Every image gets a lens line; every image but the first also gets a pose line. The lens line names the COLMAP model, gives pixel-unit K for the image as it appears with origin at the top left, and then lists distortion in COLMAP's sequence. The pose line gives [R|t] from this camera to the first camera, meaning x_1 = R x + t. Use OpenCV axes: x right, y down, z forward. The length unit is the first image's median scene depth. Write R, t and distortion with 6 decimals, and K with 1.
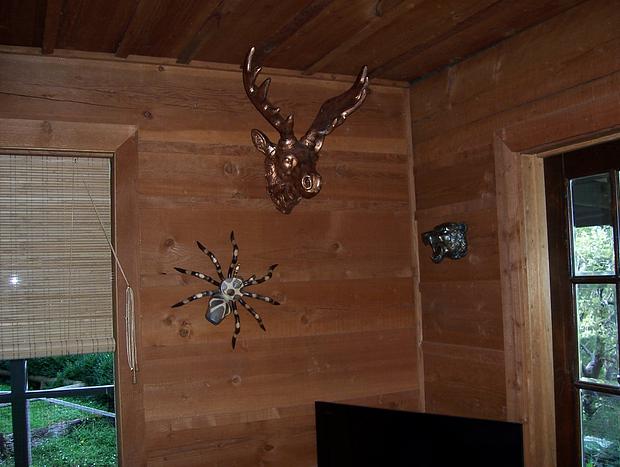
lens RADIAL K [[659.1, 0, 322.3], [0, 659.1, 234.7], [0, 0, 1]] dist [-0.137085, 0.018886]
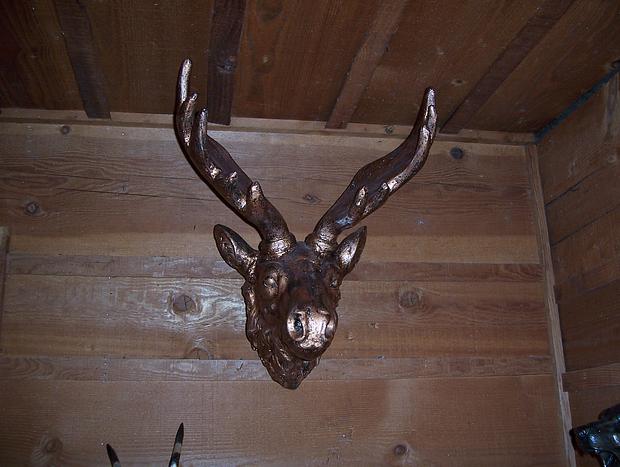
lens RADIAL K [[659.1, 0, 322.3], [0, 659.1, 234.7], [0, 0, 1]] dist [-0.137085, 0.018886]
pose [[0.965850, -0.063189, -0.251280, 0.103001], [0.008188, 0.976766, -0.214153, -0.039452], [0.258973, 0.204782, 0.943926, 0.512309]]
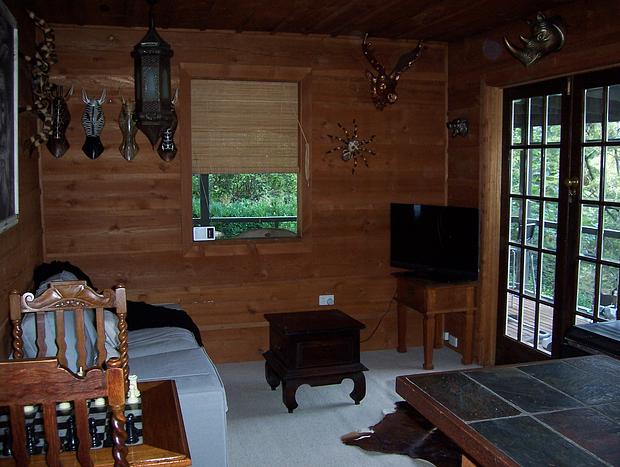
lens RADIAL K [[659.1, 0, 322.3], [0, 659.1, 234.7], [0, 0, 1]] dist [-0.137085, 0.018886]
pose [[0.988466, 0.053284, -0.141761, 0.077434], [-0.027858, 0.984061, 0.175634, -0.005758], [0.148860, -0.169660, 0.974195, -1.100166]]
